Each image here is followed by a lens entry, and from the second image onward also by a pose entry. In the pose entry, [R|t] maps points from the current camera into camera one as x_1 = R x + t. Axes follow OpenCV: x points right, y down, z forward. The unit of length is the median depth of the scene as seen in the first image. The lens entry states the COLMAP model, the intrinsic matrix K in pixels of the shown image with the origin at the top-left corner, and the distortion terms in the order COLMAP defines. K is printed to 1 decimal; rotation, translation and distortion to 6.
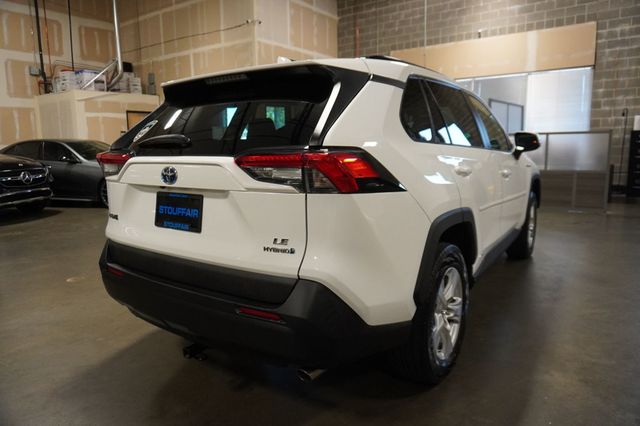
lens RADIAL K [[426.7, 0, 320.0], [0, 426.7, 213.0], [0, 0, 1]] dist [-0.005517, -0.003622]
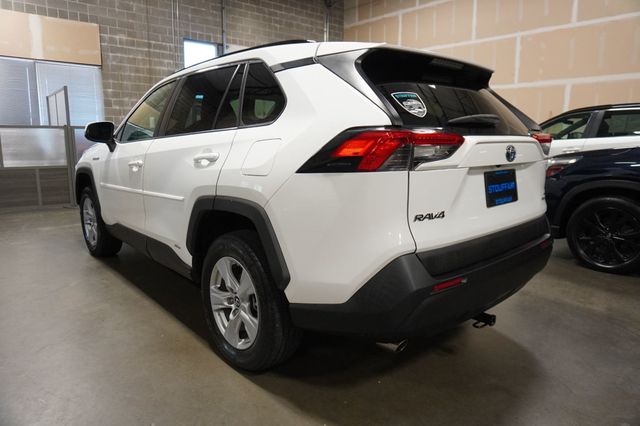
lens RADIAL K [[426.7, 0, 320.0], [0, 426.7, 213.0], [0, 0, 1]] dist [-0.005517, -0.003622]
pose [[0.220926, -0.151534, 0.963446, -0.326483], [0.150941, 0.981266, 0.119724, -0.030437], [-0.963539, 0.118973, 0.239660, 0.263868]]
